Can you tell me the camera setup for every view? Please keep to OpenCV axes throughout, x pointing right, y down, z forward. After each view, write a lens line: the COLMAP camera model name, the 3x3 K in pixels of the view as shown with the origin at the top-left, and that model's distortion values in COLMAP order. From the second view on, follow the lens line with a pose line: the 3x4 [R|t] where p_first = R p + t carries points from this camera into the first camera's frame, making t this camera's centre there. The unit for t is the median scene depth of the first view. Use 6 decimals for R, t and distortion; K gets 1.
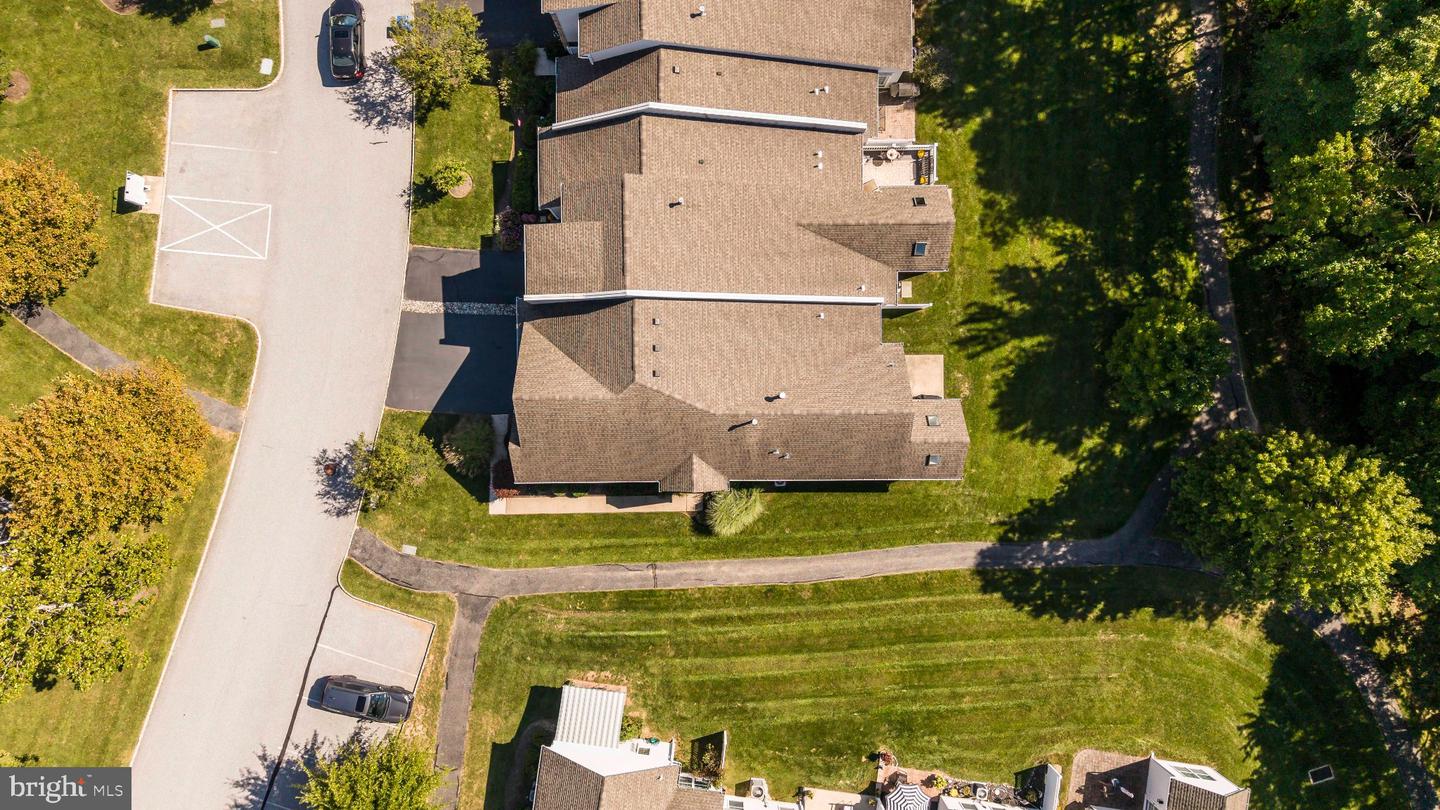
lens RADIAL K [[972.2, 0, 720.4], [0, 972.2, 408.2], [0, 0, 1]] dist [0.005618, -0.003909]
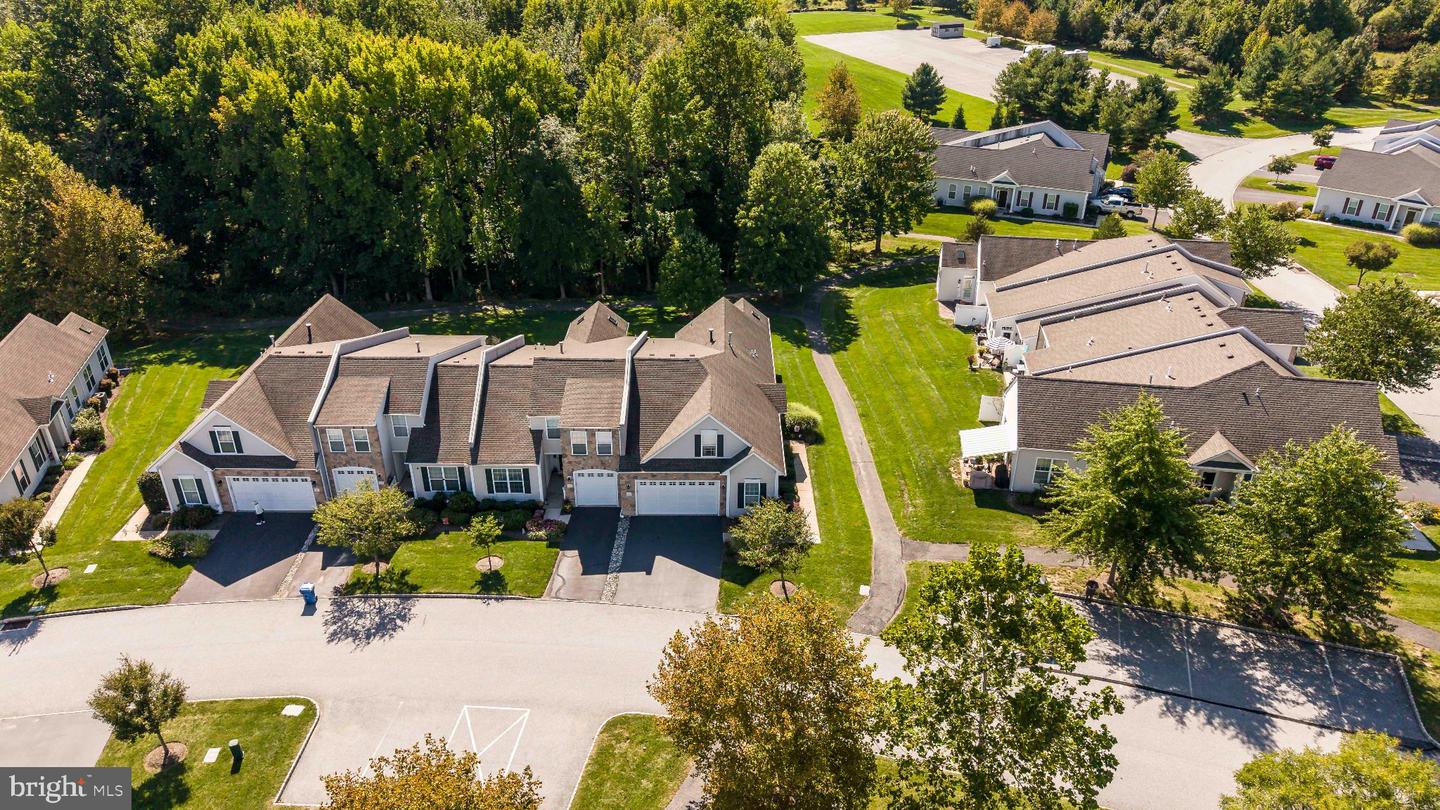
lens RADIAL K [[972.2, 0, 720.4], [0, 972.2, 408.2], [0, 0, 1]] dist [0.005618, -0.003909]
pose [[0.010690, -0.476637, 0.879035, -1.058306], [0.999905, 0.012720, -0.005263, 0.007436], [-0.008673, 0.879008, 0.476728, 0.387758]]
